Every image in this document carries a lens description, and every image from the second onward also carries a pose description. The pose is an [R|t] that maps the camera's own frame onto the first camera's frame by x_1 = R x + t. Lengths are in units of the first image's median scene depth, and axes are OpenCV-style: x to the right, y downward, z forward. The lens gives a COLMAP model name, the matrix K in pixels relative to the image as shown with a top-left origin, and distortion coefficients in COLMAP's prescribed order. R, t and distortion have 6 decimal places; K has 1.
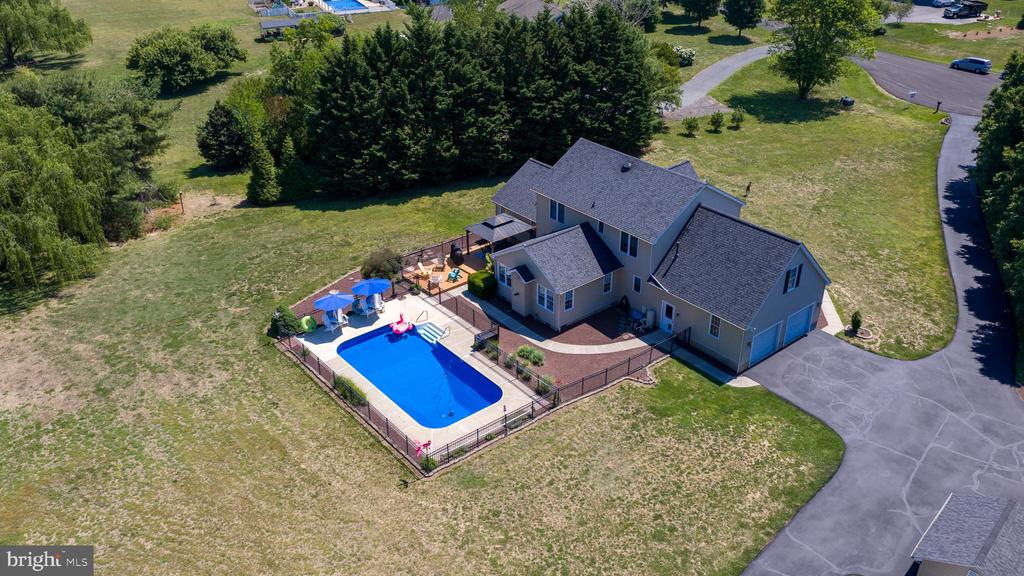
lens RADIAL K [[859.7, 0, 512.4], [0, 859.7, 289.4], [0, 0, 1]] dist [0.017148, -0.005849]
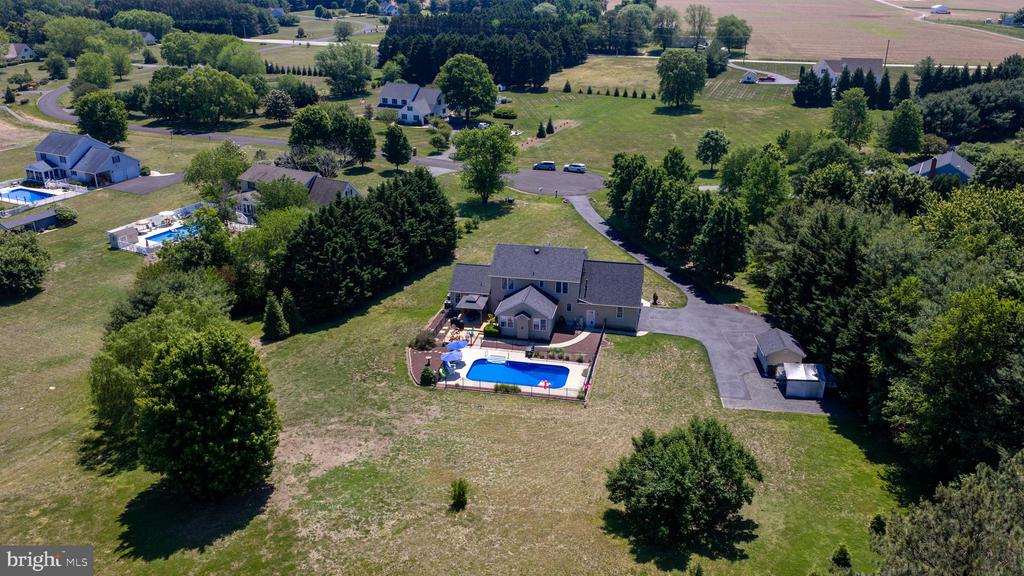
lens RADIAL K [[859.7, 0, 511.2], [0, 859.7, 287.4], [0, 0, 1]] dist [0.017148, -0.005849]
pose [[0.780392, -0.230856, 0.581114, -0.917753], [0.301603, 0.953068, -0.026410, -0.030619], [-0.547744, 0.195876, 0.813393, -0.433460]]
